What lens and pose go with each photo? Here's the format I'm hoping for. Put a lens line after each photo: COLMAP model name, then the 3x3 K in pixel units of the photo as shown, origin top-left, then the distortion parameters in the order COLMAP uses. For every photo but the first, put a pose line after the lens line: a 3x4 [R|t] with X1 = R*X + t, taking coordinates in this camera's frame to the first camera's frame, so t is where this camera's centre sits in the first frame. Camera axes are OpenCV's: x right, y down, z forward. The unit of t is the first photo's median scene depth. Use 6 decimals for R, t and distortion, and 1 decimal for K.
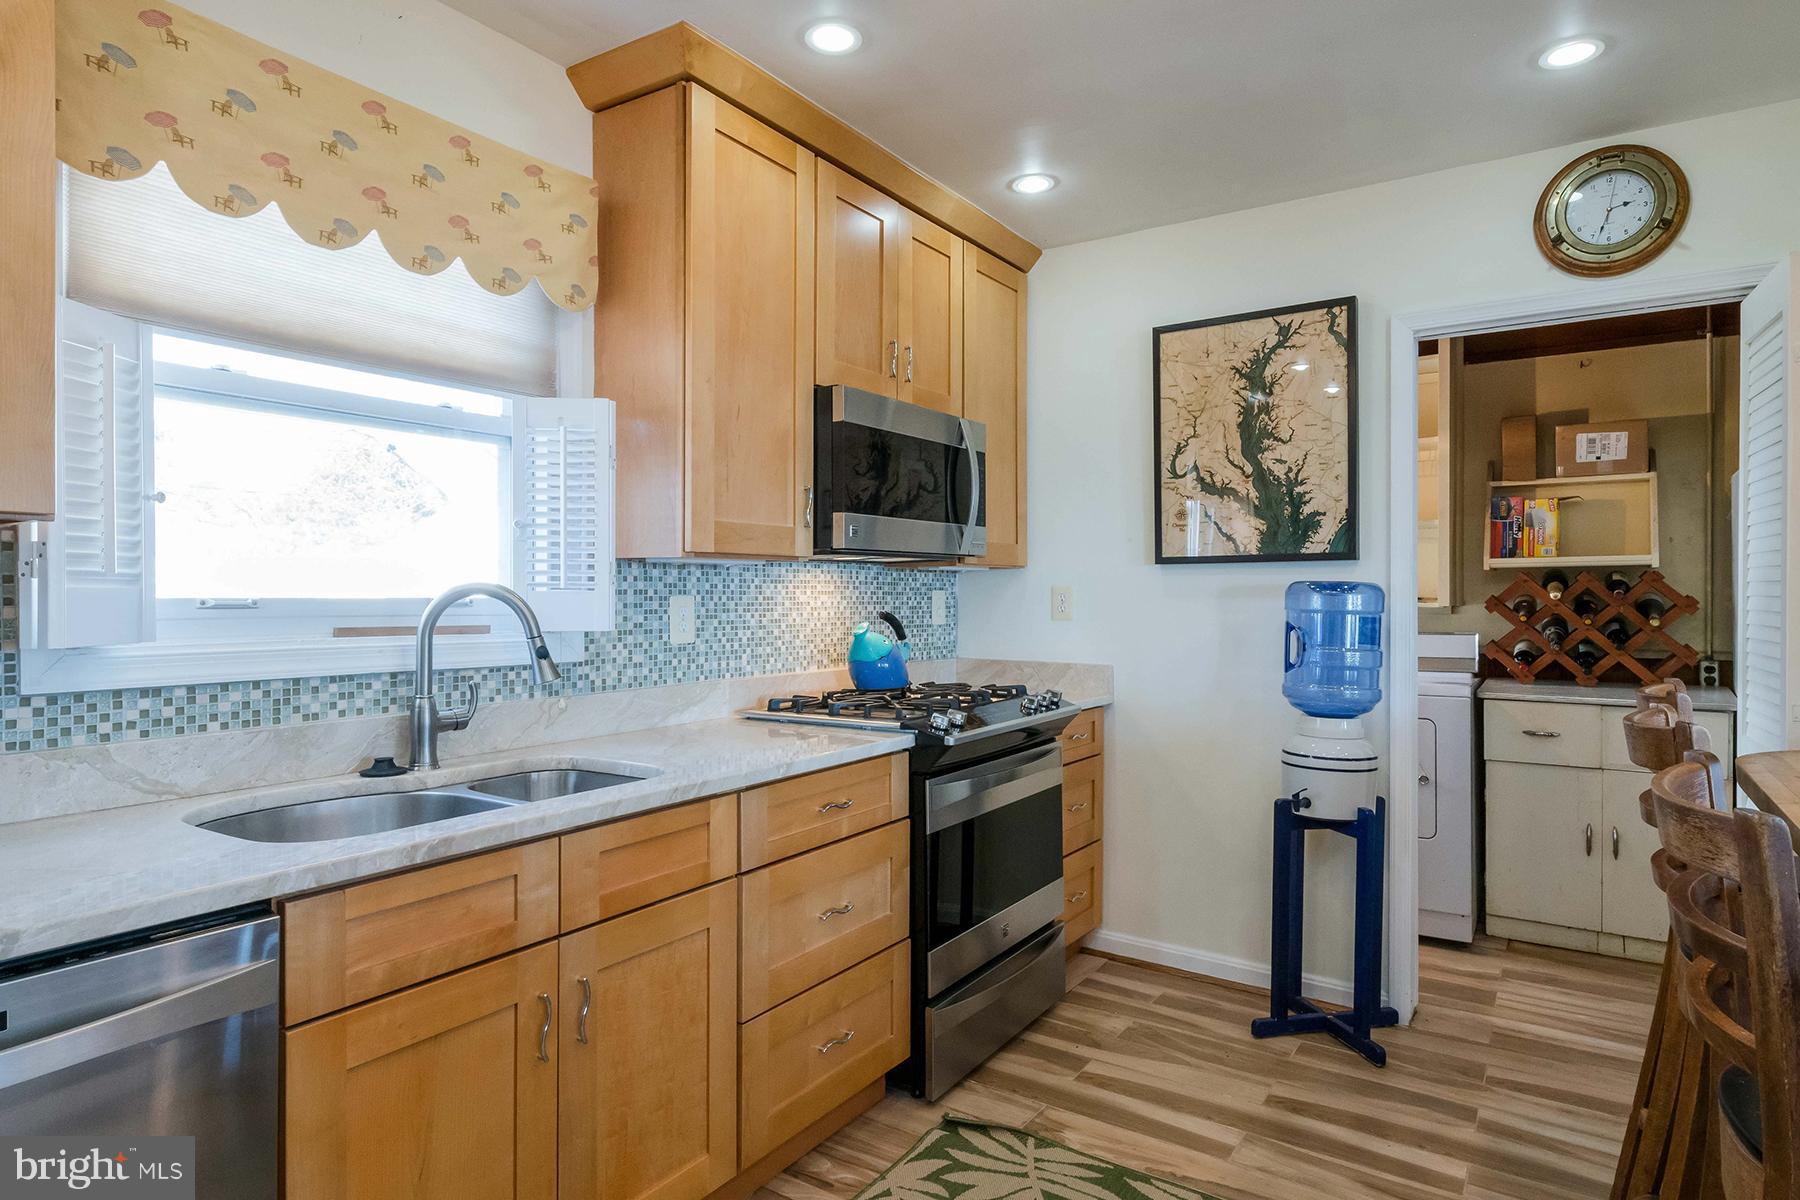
lens RADIAL K [[1041.2, 0, 869.0], [0, 1041.2, 596.2], [0, 0, 1]] dist [0.008406, -0.004931]
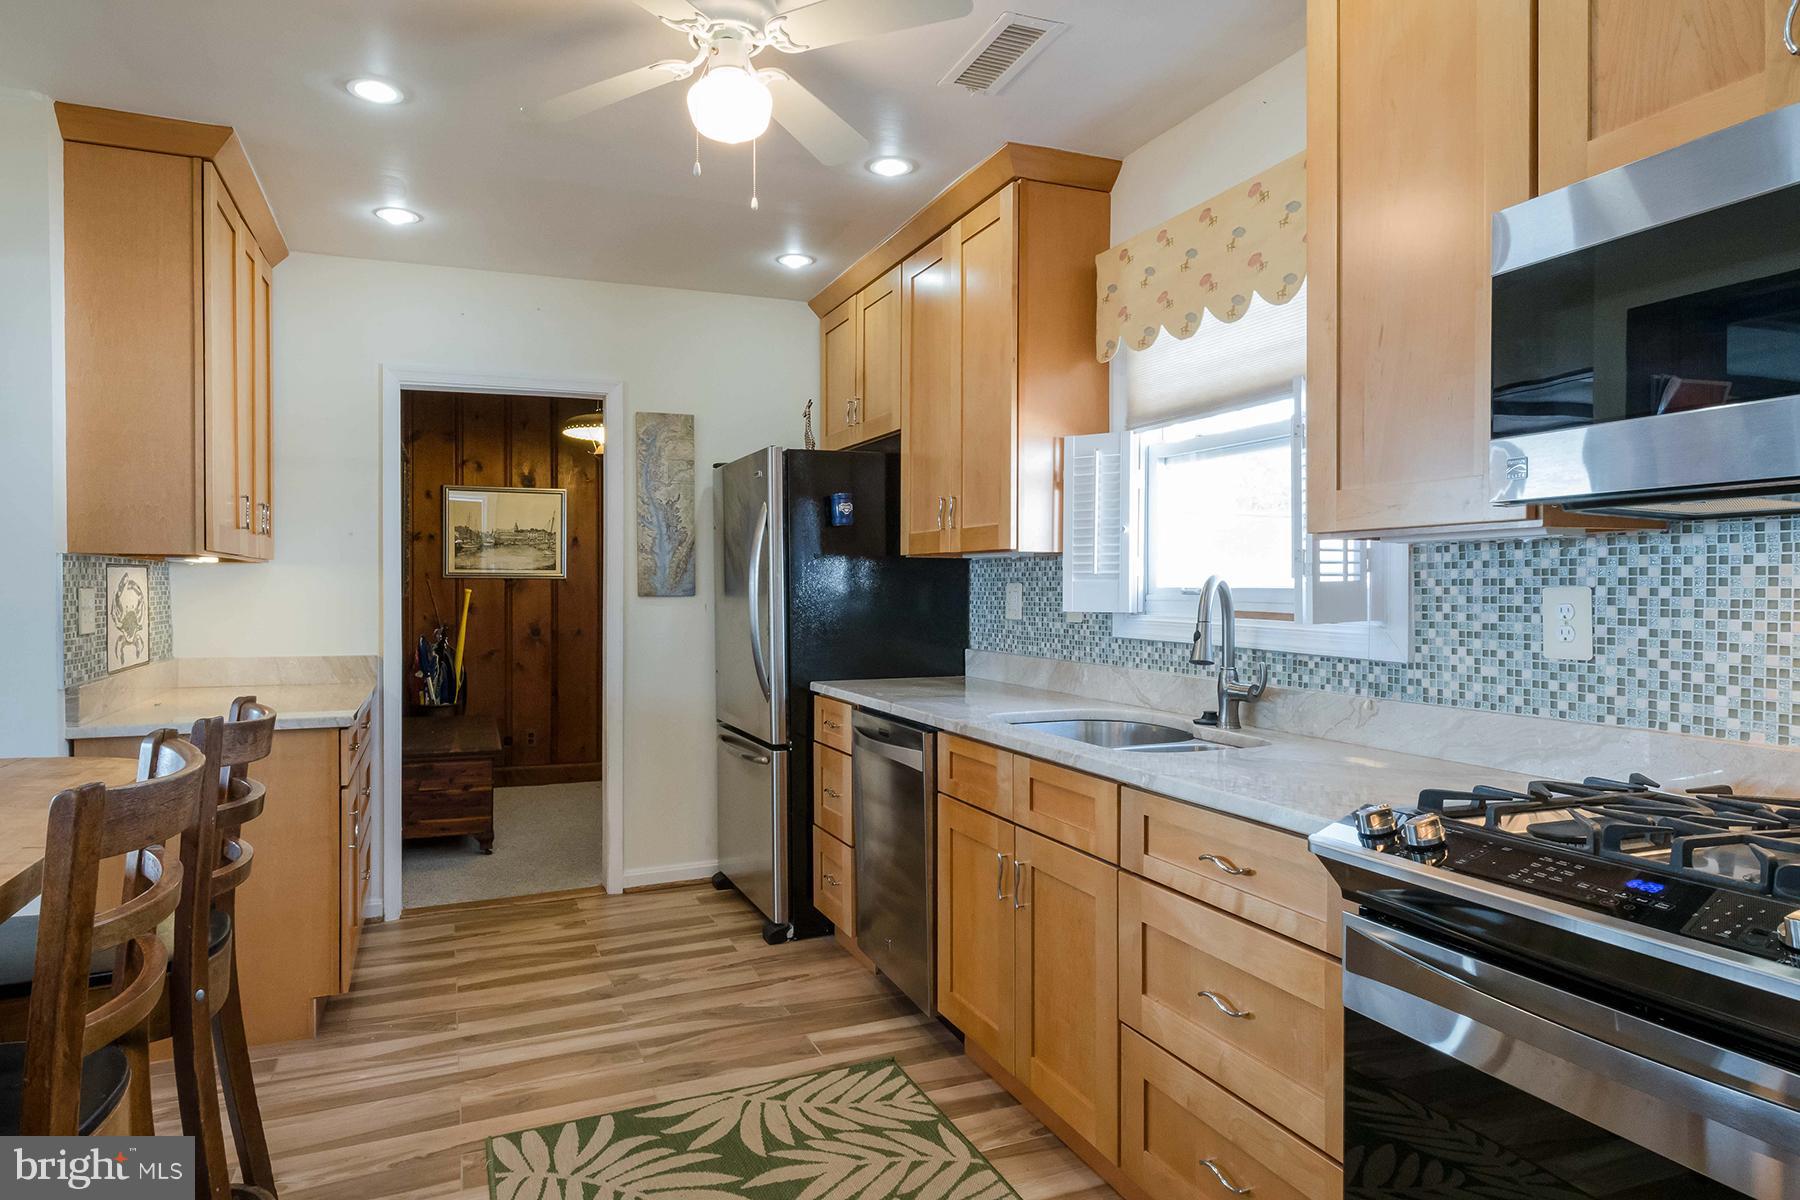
lens RADIAL K [[1041.2, 0, 903.4], [0, 1041.2, 597.9], [0, 0, 1]] dist [0.008406, -0.004931]
pose [[-0.535665, 0.009546, -0.844377, 0.607105], [-0.002533, 0.999913, 0.012912, -0.001185], [0.844427, 0.009055, -0.535594, 1.000099]]
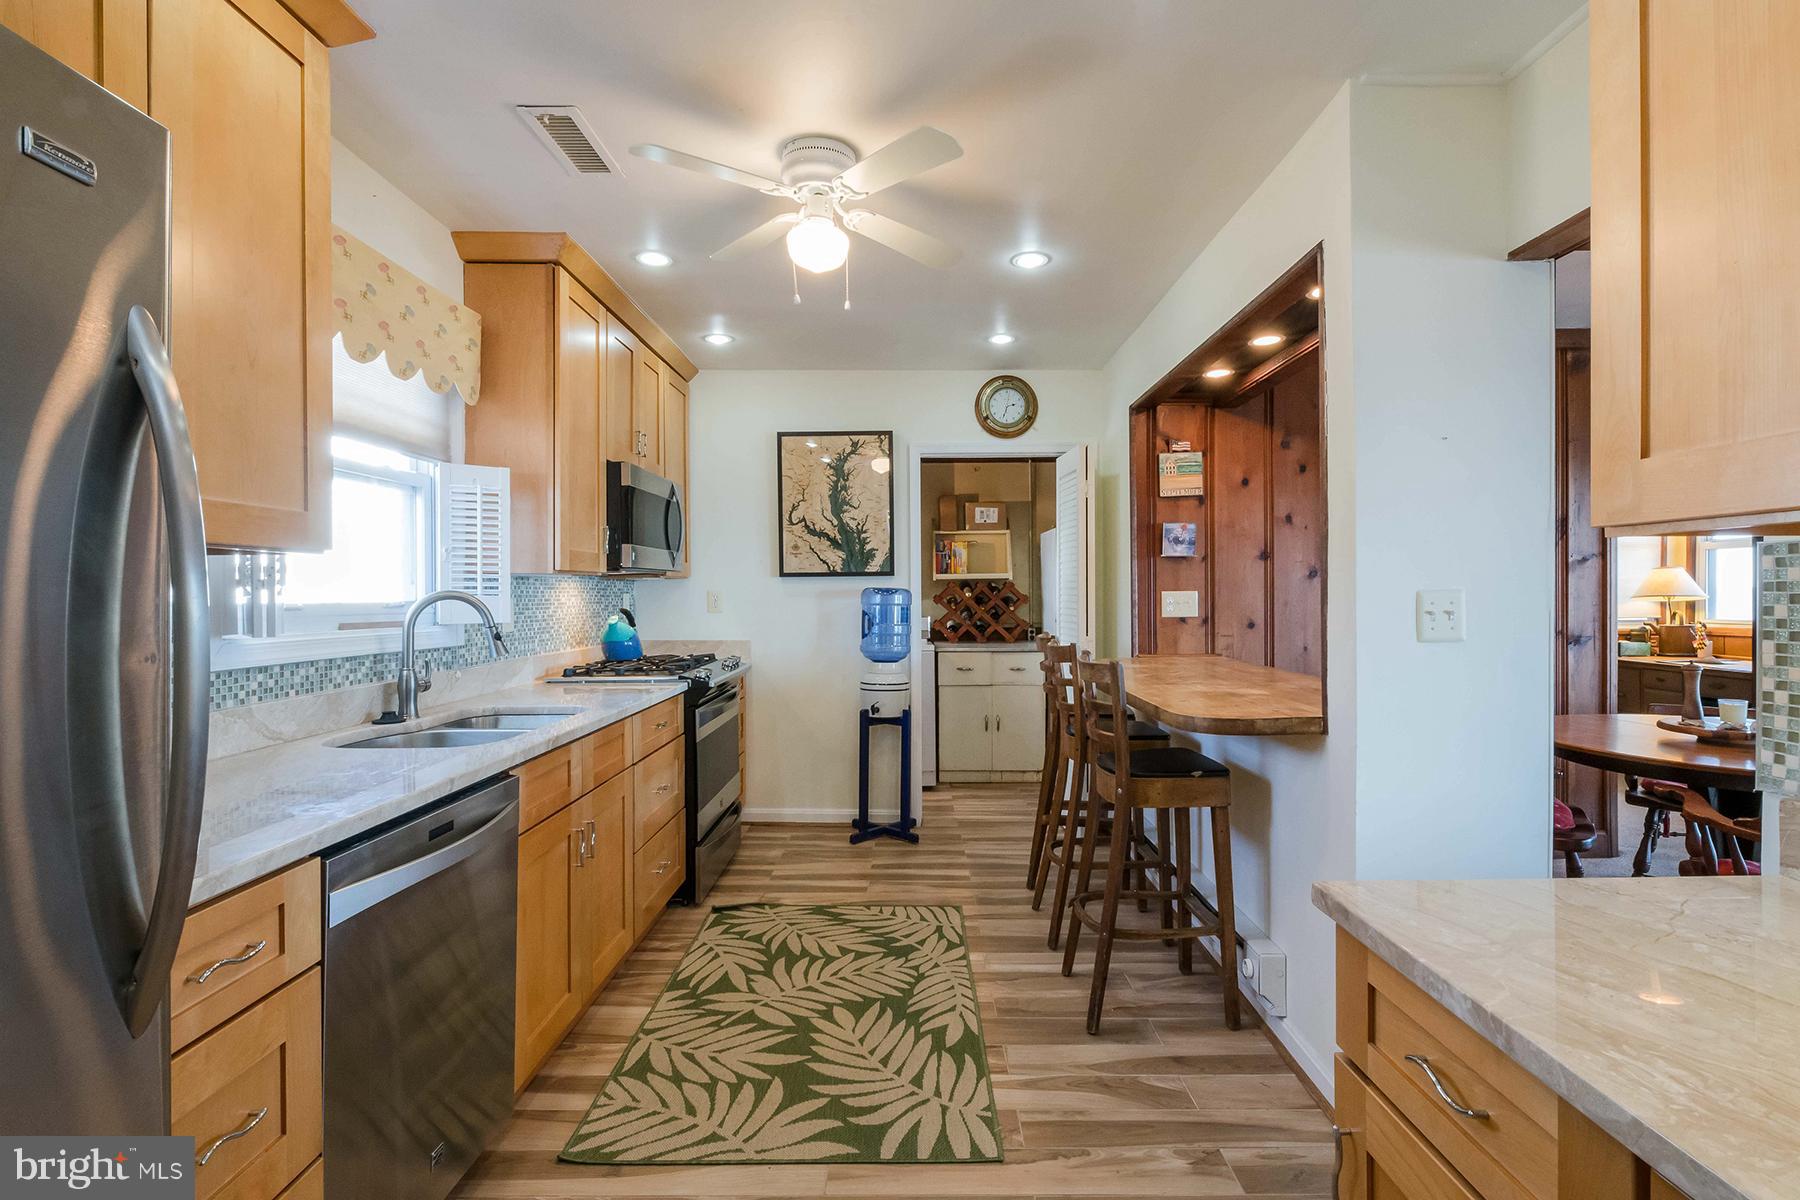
lens RADIAL K [[880.6, 0, 890.3], [0, 880.6, 592.4], [0, 0, 1]] dist [-0.007573, -0.003520]
pose [[0.838419, -0.004919, 0.545004, -0.397384], [0.007196, 0.999972, -0.002045, -0.002983], [-0.544979, 0.005637, 0.838431, -0.300247]]
